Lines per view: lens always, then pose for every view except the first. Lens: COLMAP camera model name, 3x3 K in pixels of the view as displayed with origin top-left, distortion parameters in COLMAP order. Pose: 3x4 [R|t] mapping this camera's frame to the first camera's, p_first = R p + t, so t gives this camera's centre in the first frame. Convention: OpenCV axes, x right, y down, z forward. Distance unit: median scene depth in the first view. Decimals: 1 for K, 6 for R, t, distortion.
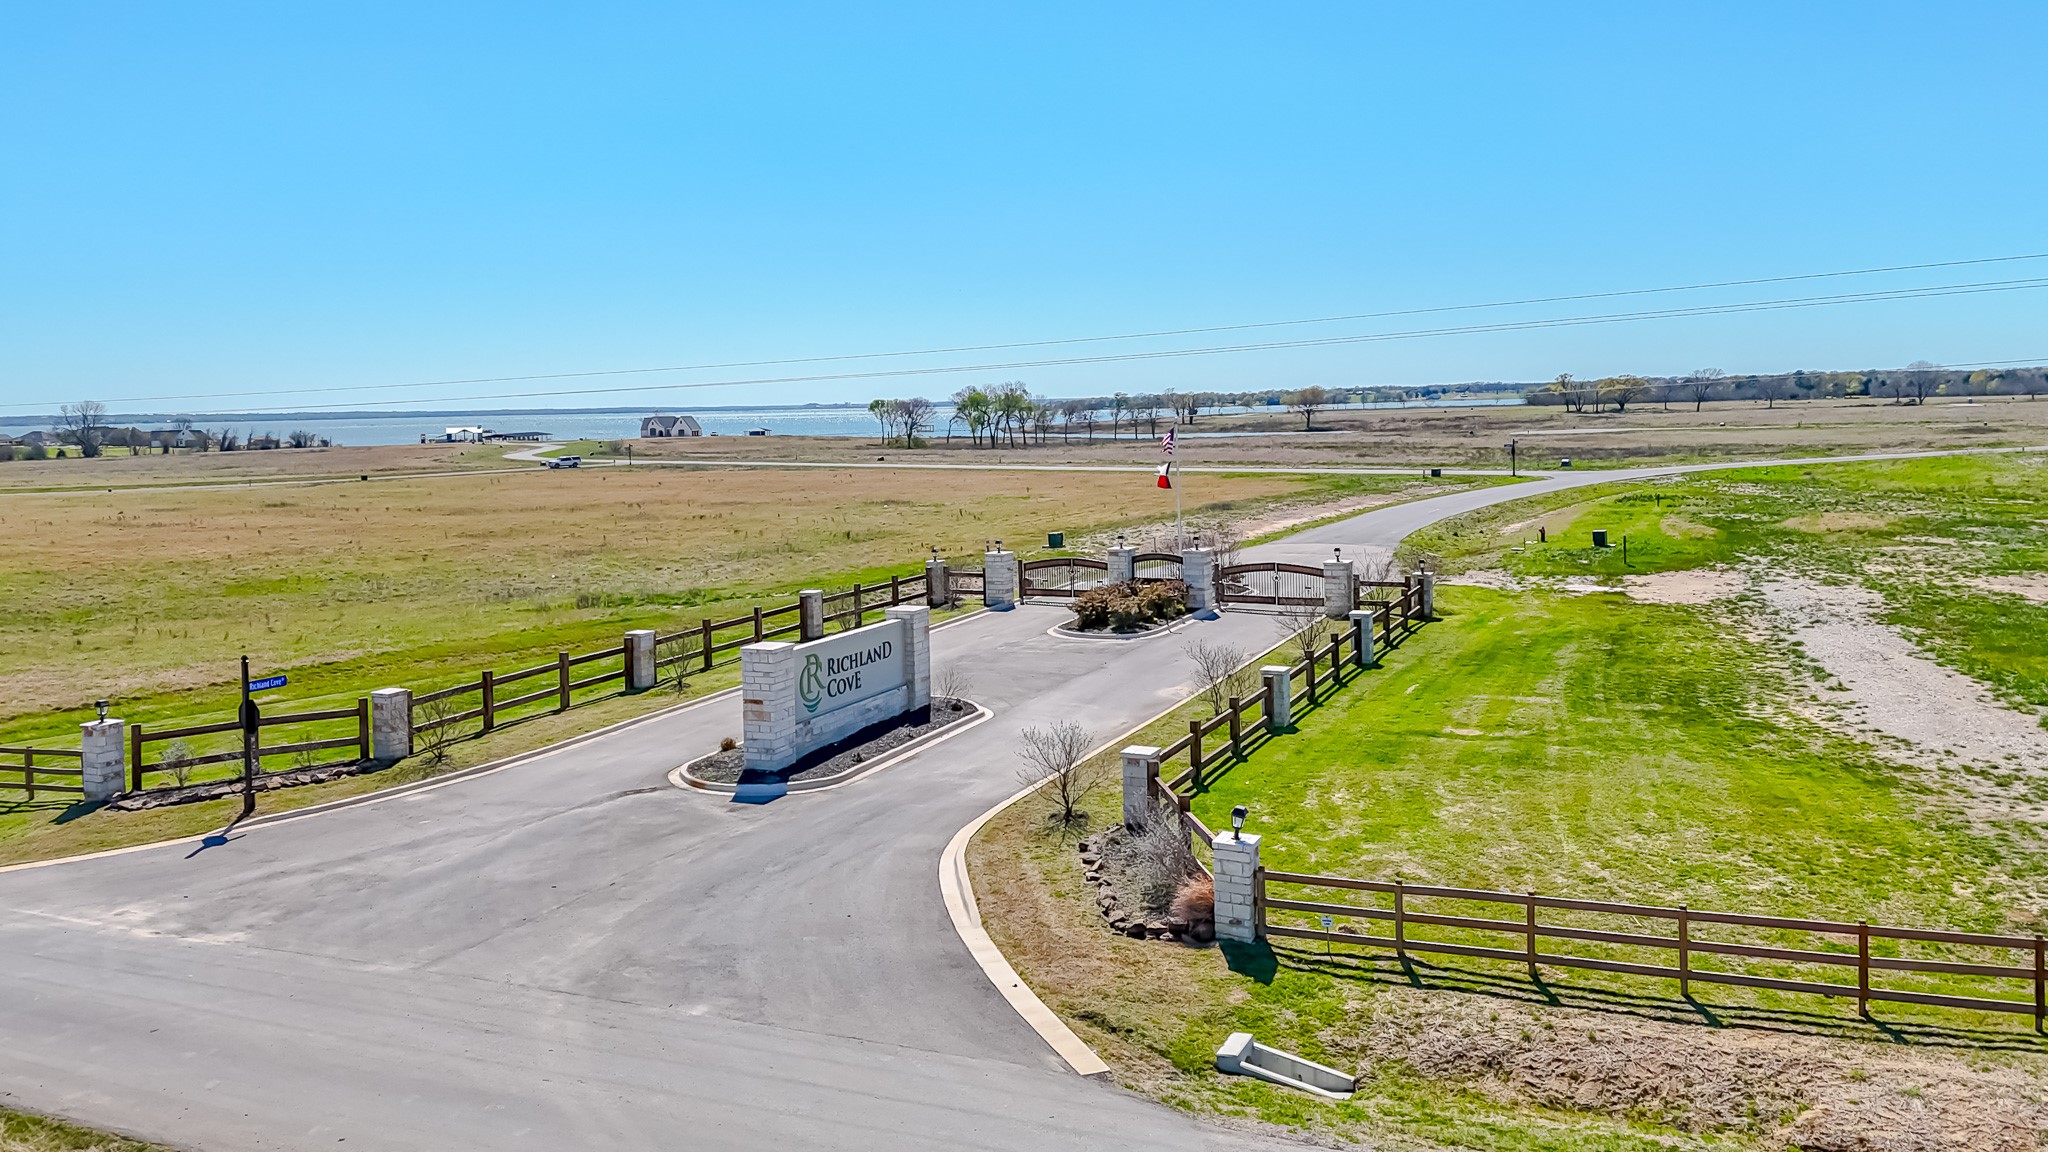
lens RADIAL K [[1510.8, 0, 1024.0], [0, 1510.8, 576.0], [0, 0, 1]] dist [0.077528, -0.000491]
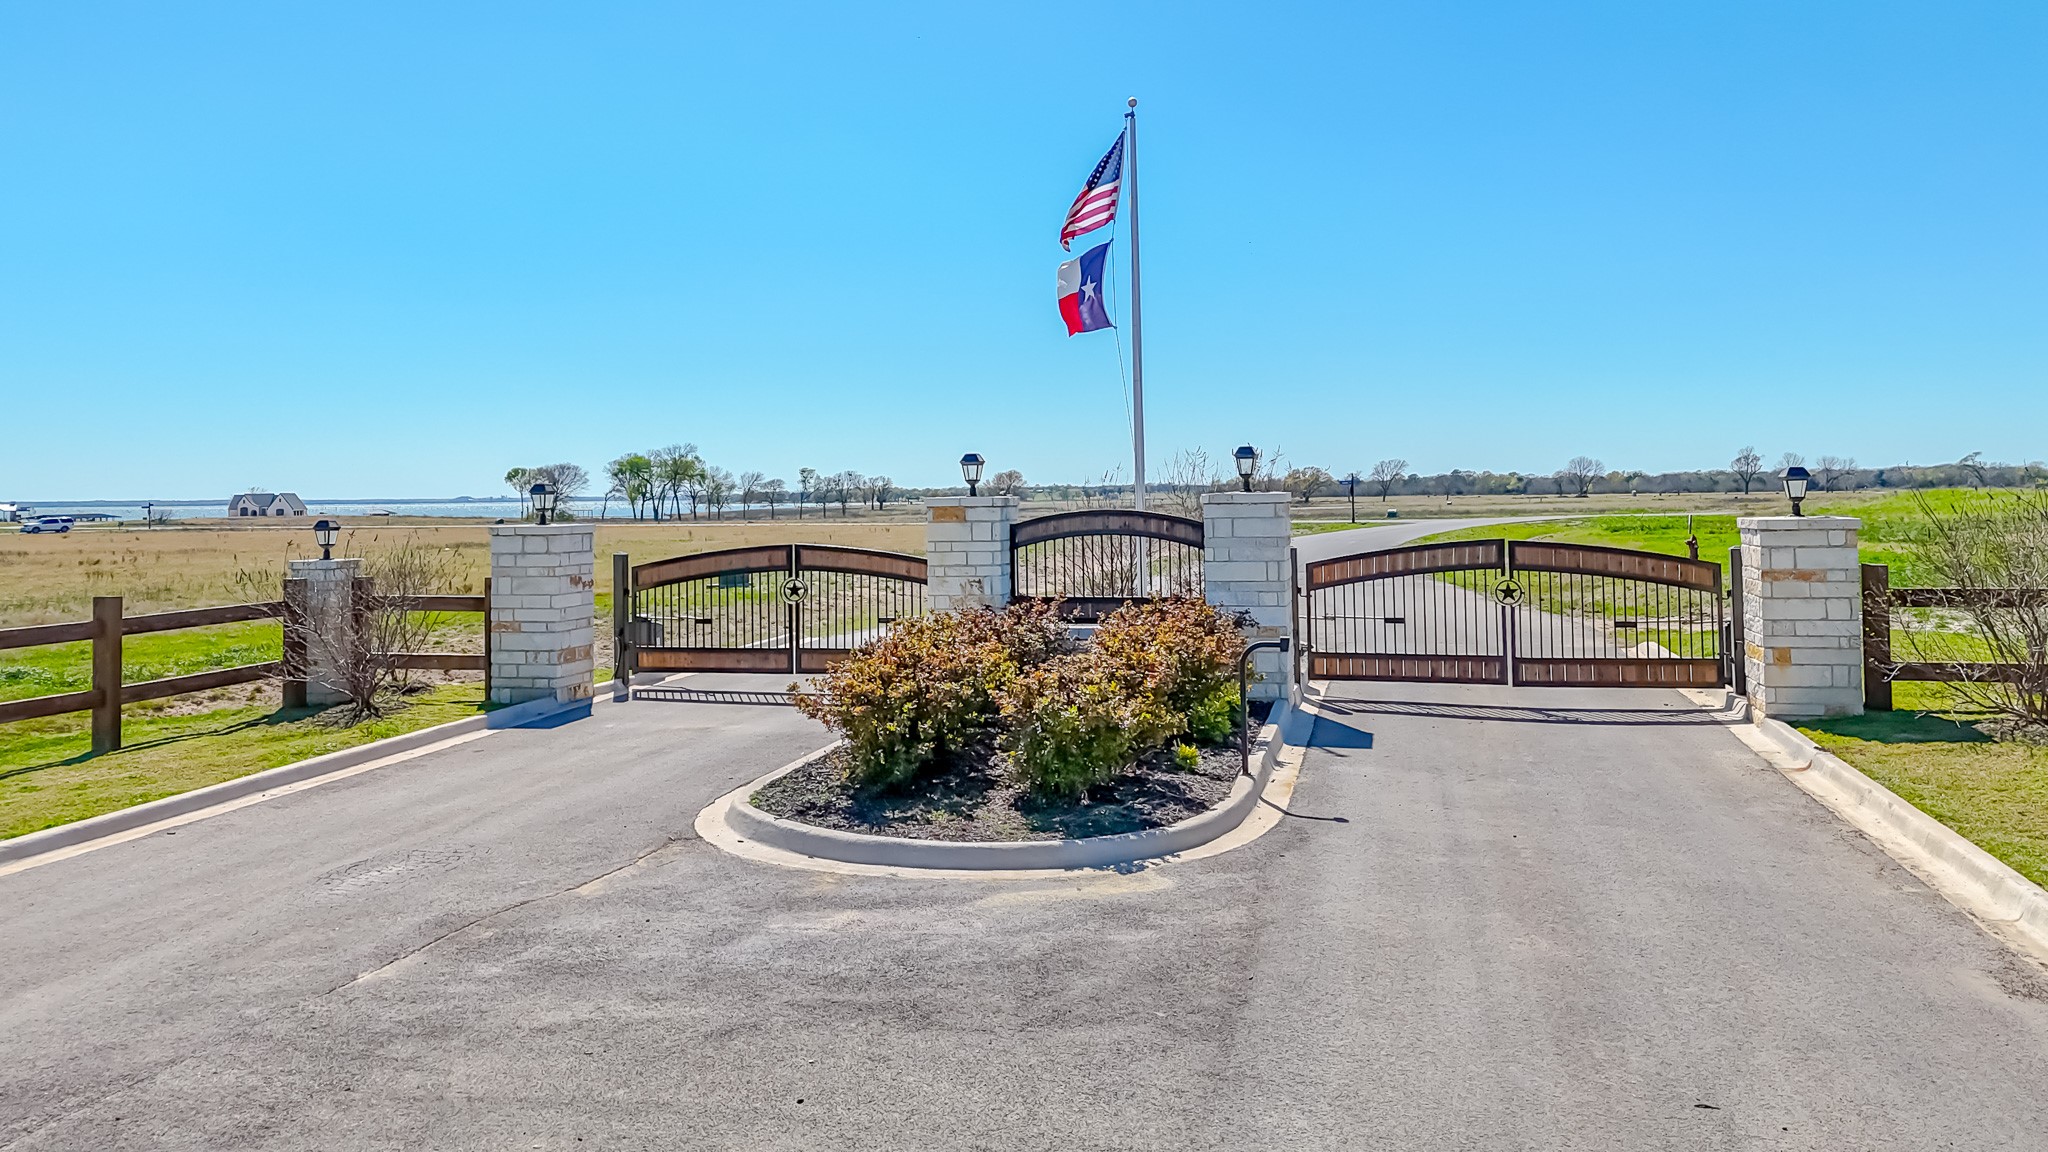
lens RADIAL K [[1537.7, 0, 1024.0], [0, 1537.7, 576.0], [0, 0, 1]] dist [0.047714, -0.001288]
pose [[0.978433, 0.000935, 0.206561, 0.013570], [0.012463, 0.997901, -0.063552, 0.014768], [-0.206187, 0.064756, 0.976368, 0.687483]]
